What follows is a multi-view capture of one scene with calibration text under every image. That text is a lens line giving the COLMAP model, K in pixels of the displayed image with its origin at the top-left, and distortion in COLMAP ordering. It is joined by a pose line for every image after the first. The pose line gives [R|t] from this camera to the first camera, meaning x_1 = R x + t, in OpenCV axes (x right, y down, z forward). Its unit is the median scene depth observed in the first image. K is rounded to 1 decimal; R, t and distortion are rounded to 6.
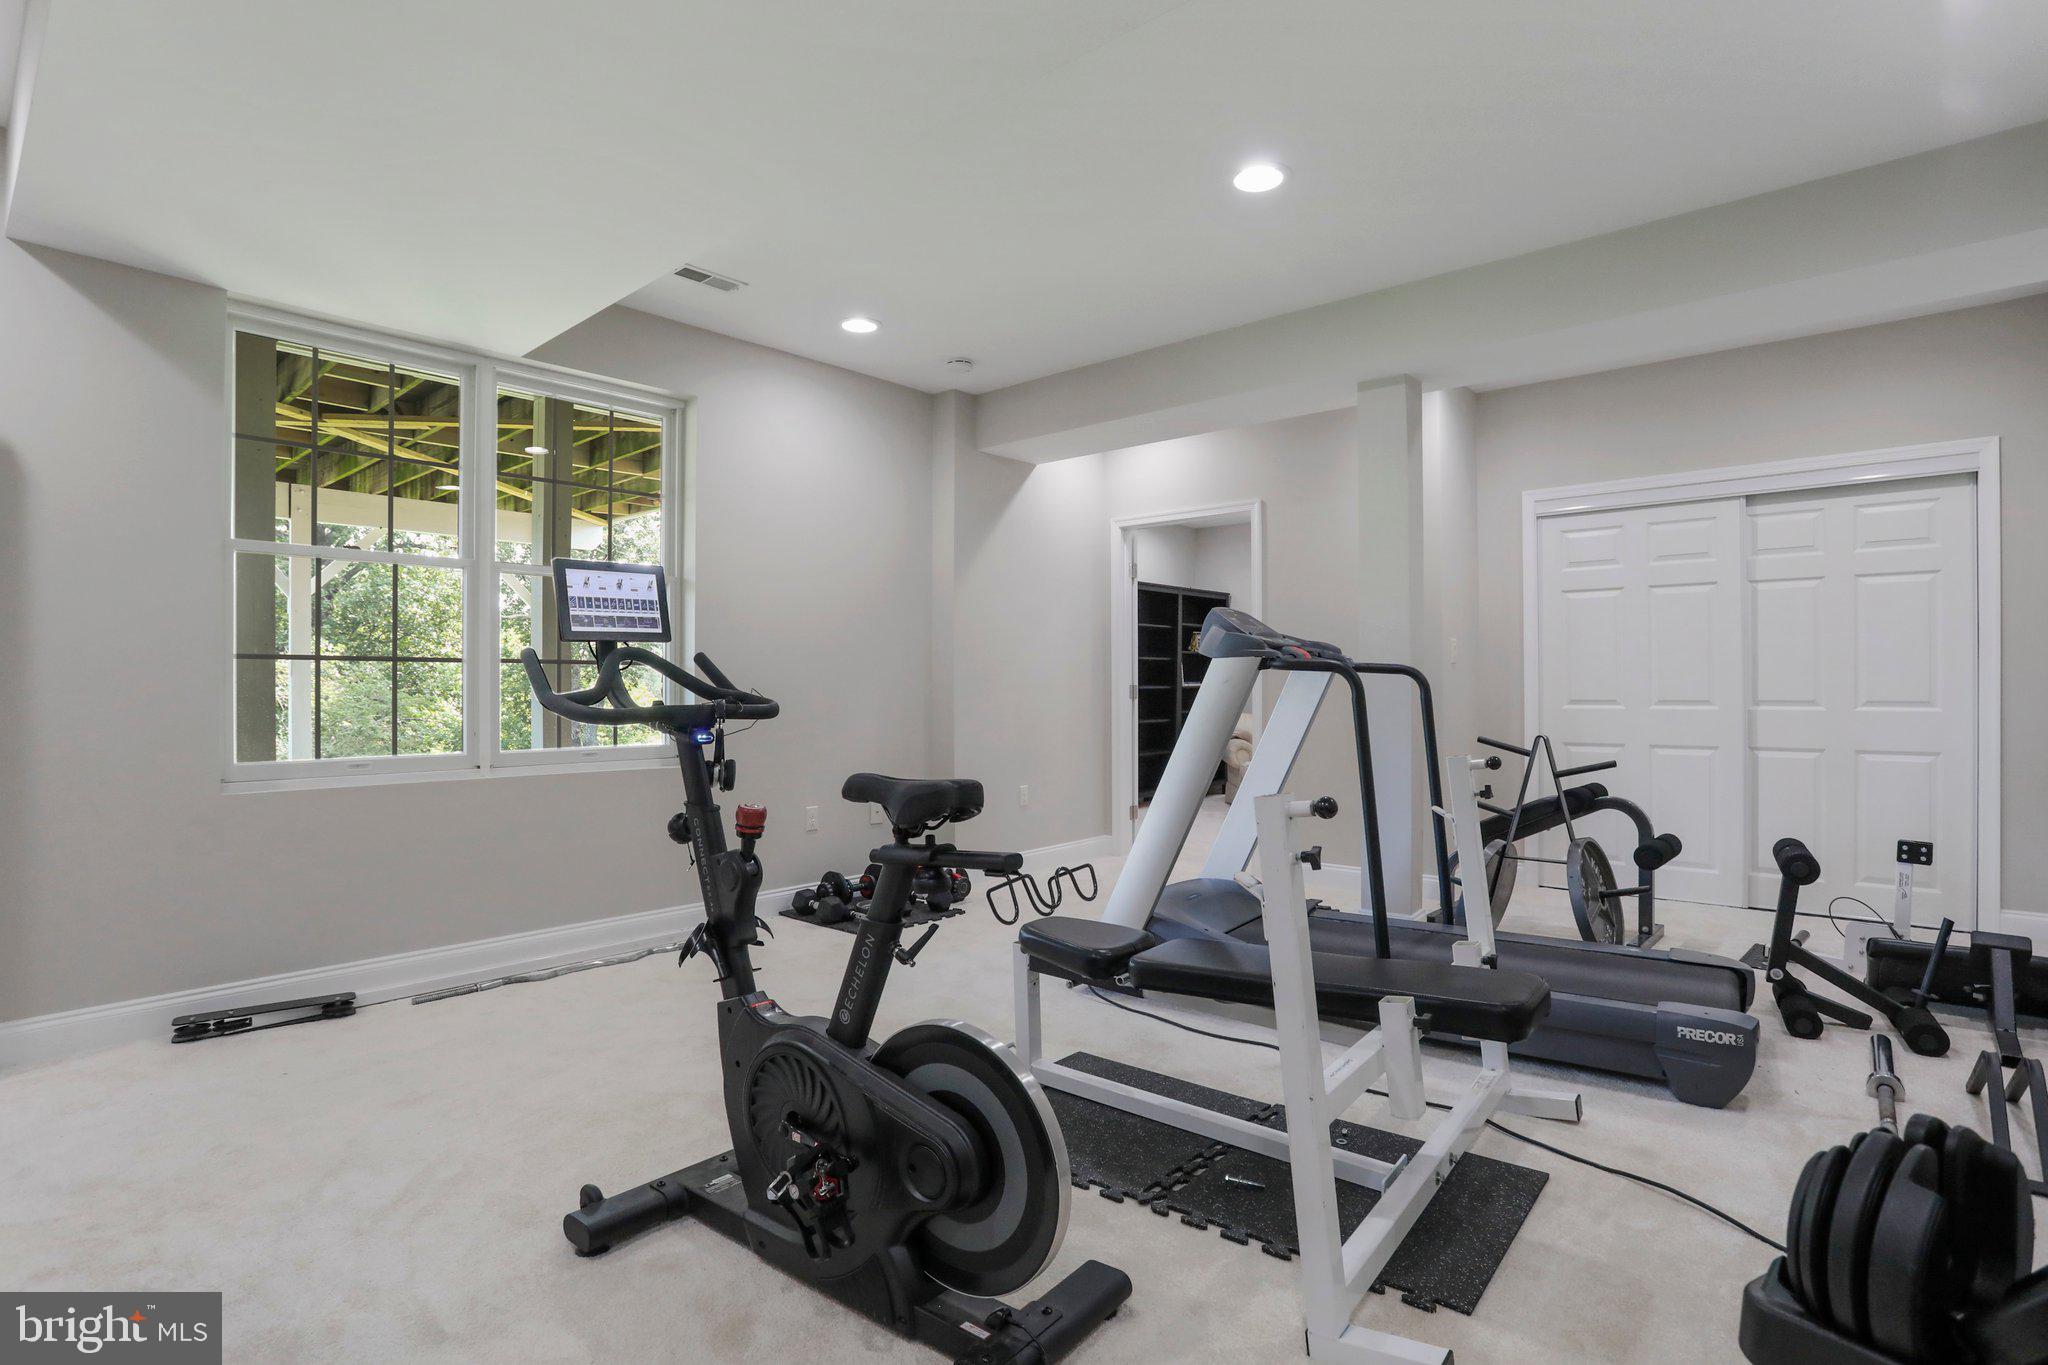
lens RADIAL K [[1000.3, 0, 1009.4], [0, 1000.3, 693.4], [0, 0, 1]] dist [-0.060685, 0.013023]
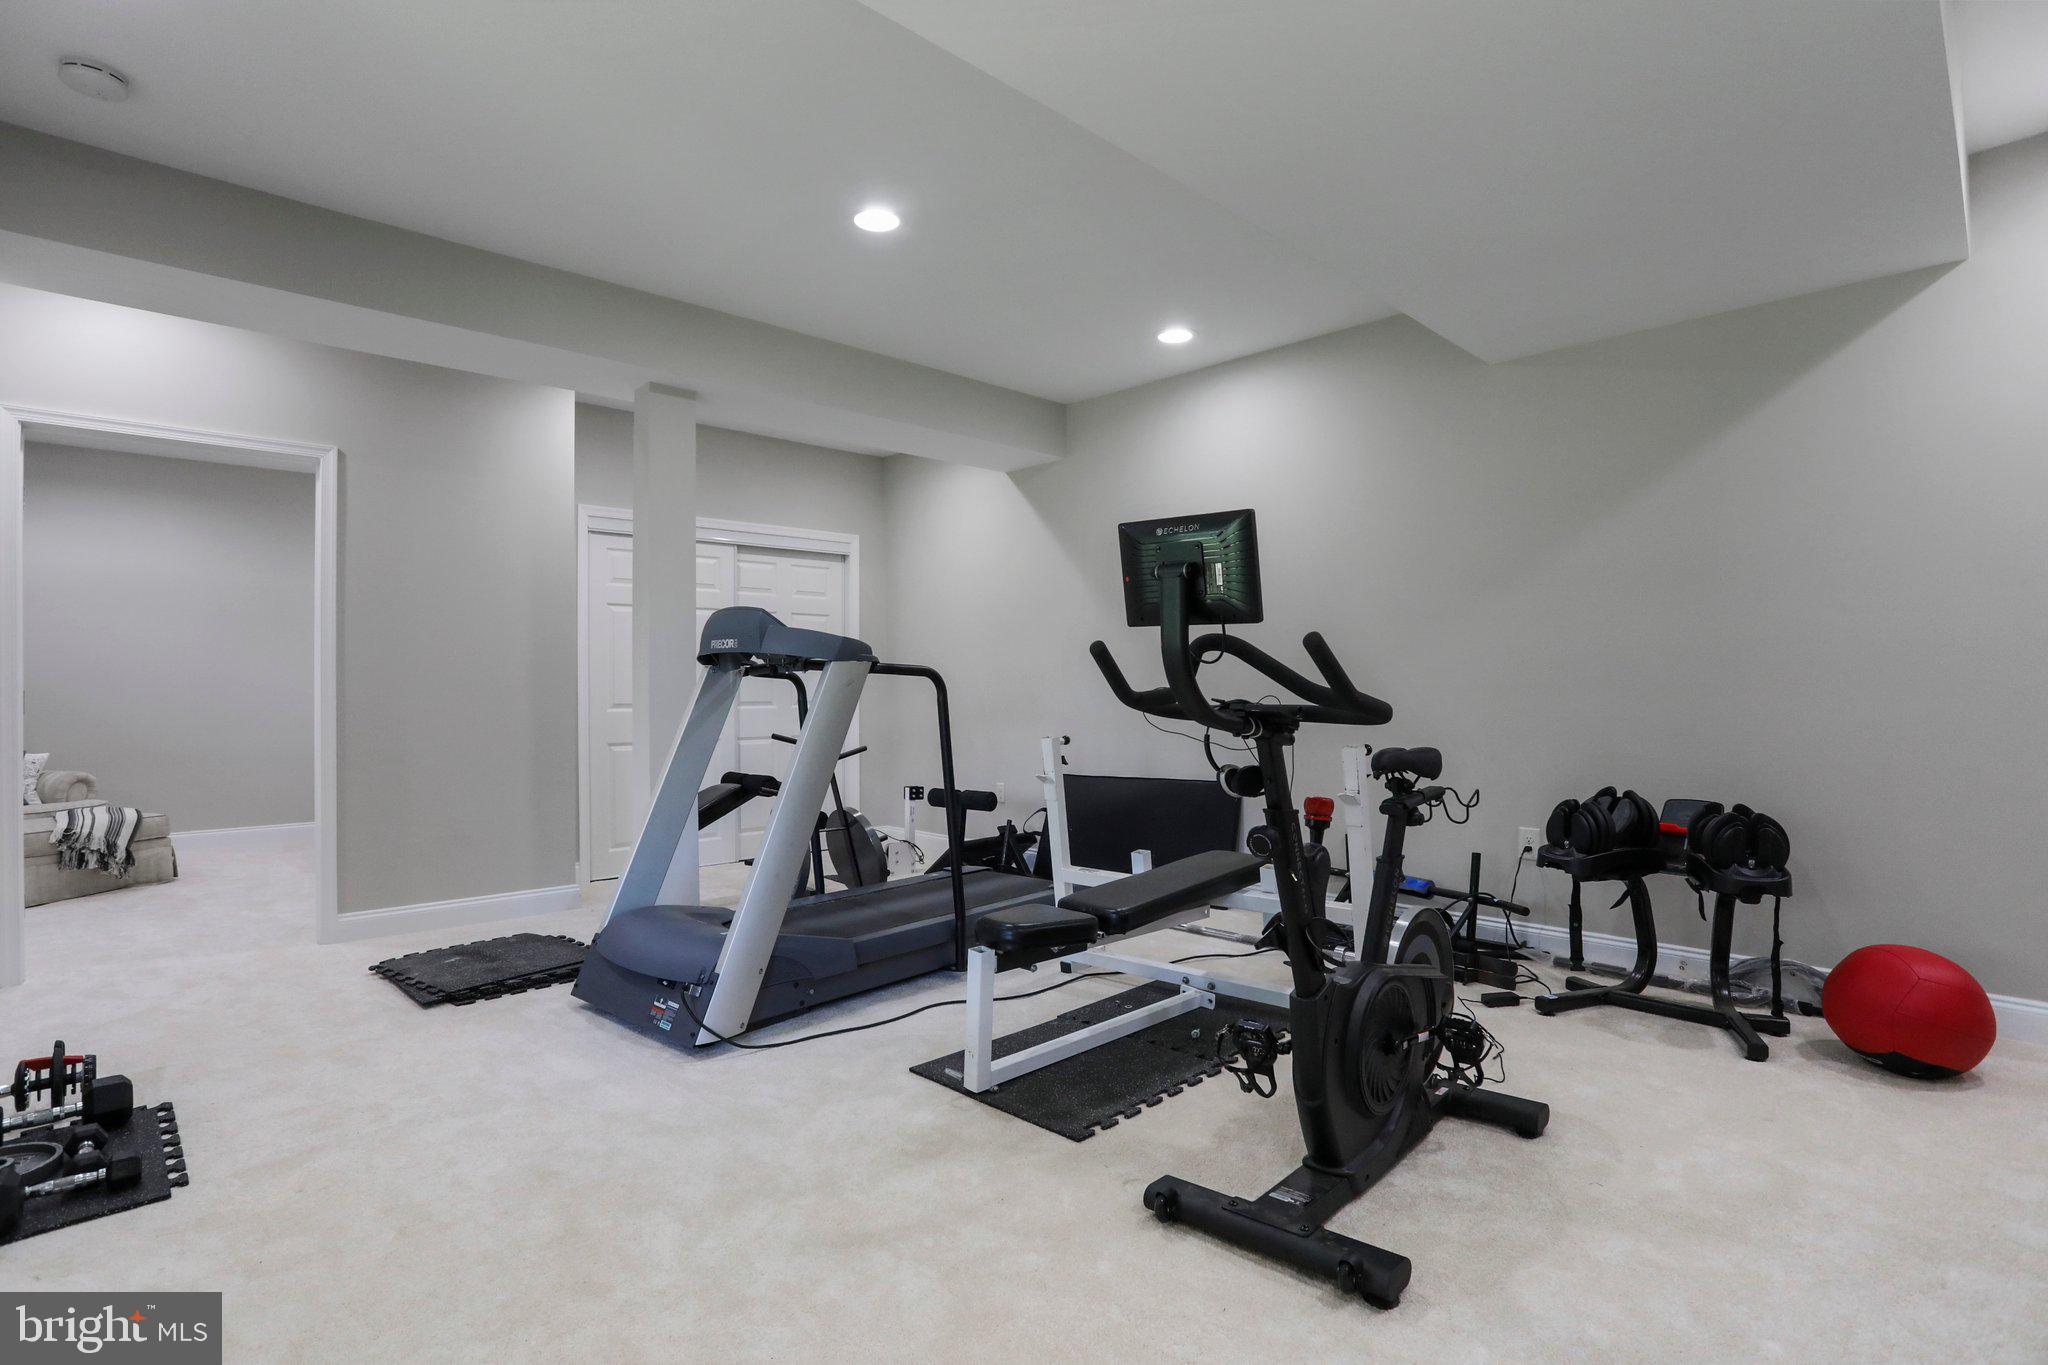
lens RADIAL K [[1000.3, 0, 1010.9], [0, 1000.3, 675.7], [0, 0, 1]] dist [-0.060685, 0.013023]
pose [[0.107069, 0.016314, 0.994118, -0.825892], [0.010969, 0.999785, -0.017588, 0.000802], [-0.994191, 0.012788, 0.106867, 0.763017]]
